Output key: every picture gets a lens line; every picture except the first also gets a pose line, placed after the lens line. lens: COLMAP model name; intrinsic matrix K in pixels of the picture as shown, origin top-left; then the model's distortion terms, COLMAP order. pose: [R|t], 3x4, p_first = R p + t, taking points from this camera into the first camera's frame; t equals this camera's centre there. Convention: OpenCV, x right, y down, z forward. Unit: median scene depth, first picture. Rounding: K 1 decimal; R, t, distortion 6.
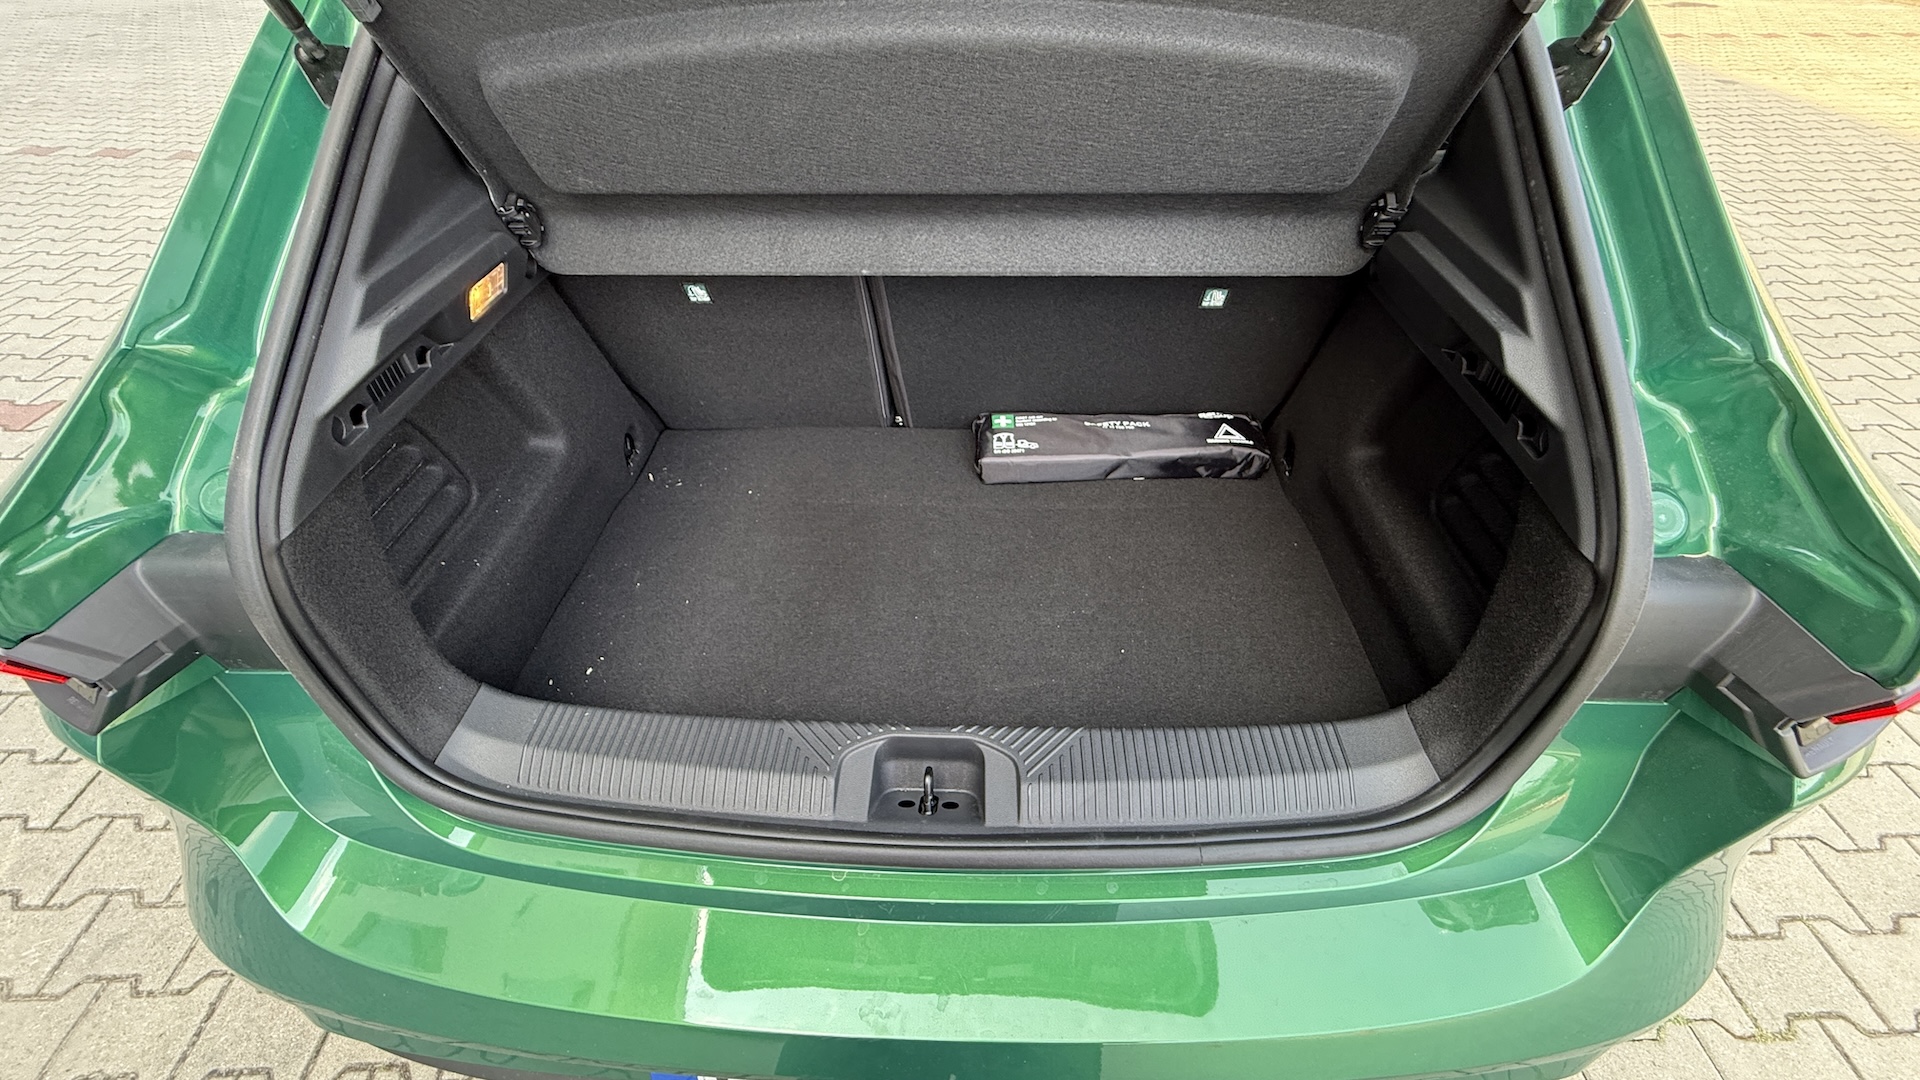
lens RADIAL K [[768.8, 0, 958.0], [0, 768.8, 541.0], [0, 0, 1]] dist [-0.002208, -0.000424]
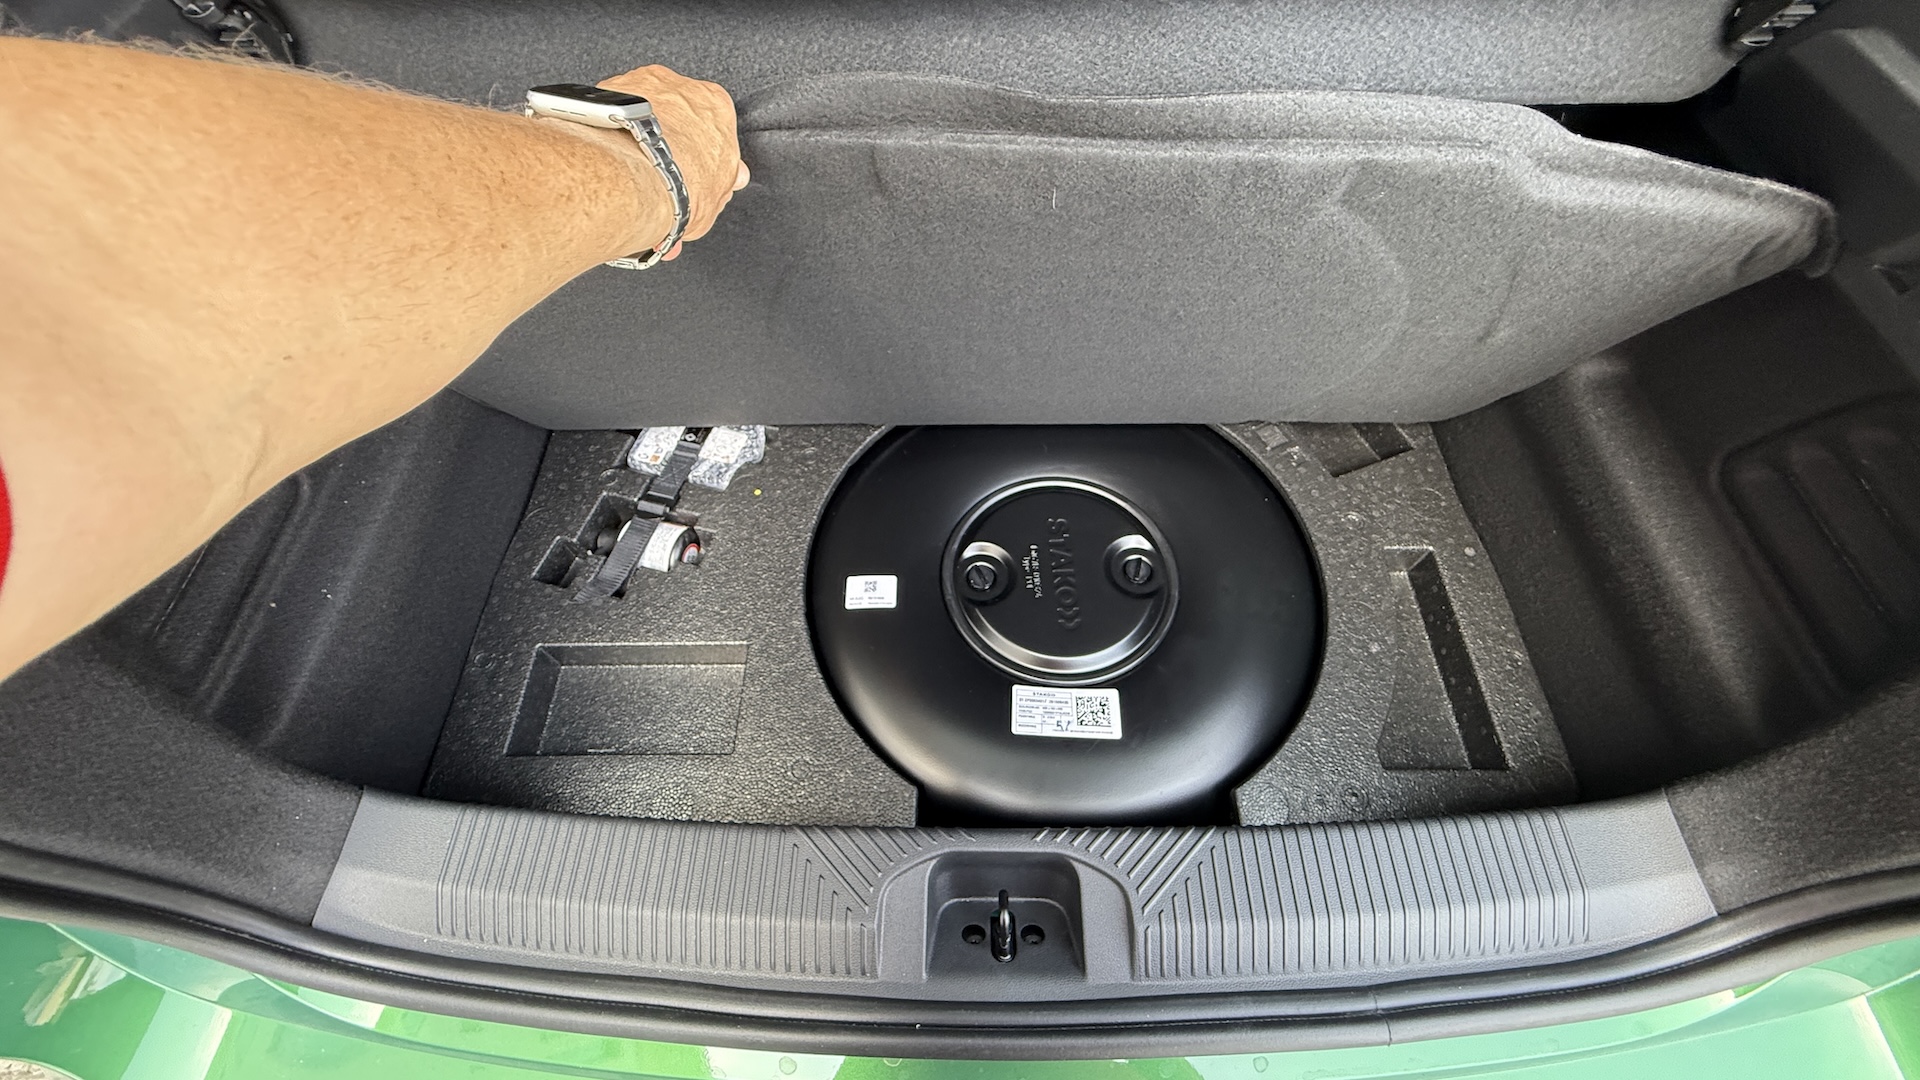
lens RADIAL K [[768.8, 0, 961.5], [0, 768.8, 536.6], [0, 0, 1]] dist [-0.002208, -0.000424]
pose [[0.999396, -0.031521, 0.014654, -0.075330], [0.025958, 0.957133, 0.288483, -0.233623], [-0.023119, -0.287928, 0.957373, 0.391387]]
